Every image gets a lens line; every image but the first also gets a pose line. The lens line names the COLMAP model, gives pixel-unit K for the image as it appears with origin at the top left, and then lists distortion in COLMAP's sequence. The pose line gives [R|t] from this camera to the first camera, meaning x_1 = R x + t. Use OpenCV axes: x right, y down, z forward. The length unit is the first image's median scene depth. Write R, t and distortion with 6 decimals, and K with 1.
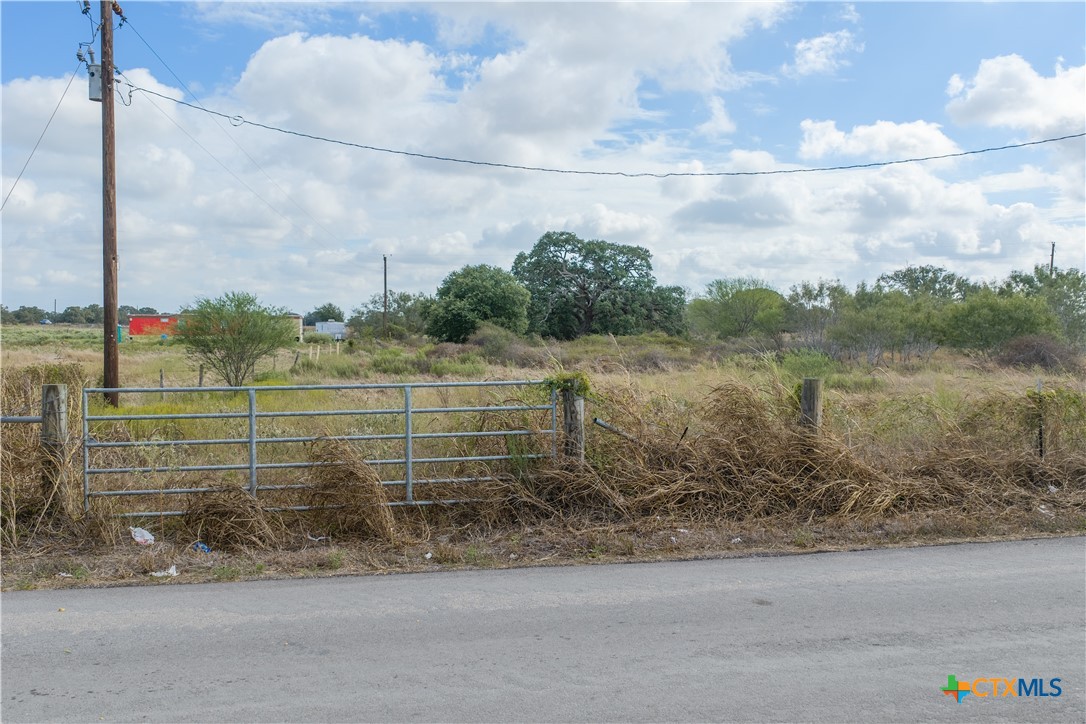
lens RADIAL K [[895.9, 0, 549.6], [0, 895.9, 358.8], [0, 0, 1]] dist [0.011529, -0.014308]
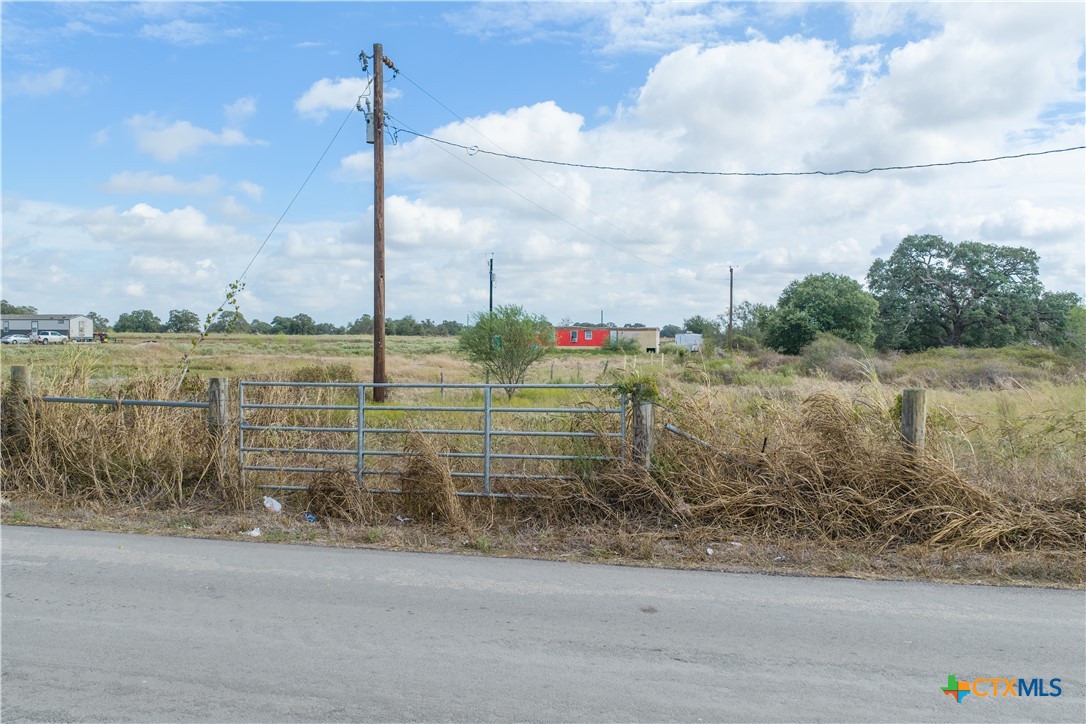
lens RADIAL K [[895.9, 0, 549.6], [0, 895.9, 358.8], [0, 0, 1]] dist [0.011529, -0.014308]
pose [[0.914426, 0.010882, -0.404608, 0.187290], [-0.016353, 0.999816, -0.010068, 0.003733], [0.404424, 0.015823, 0.914435, 0.021760]]
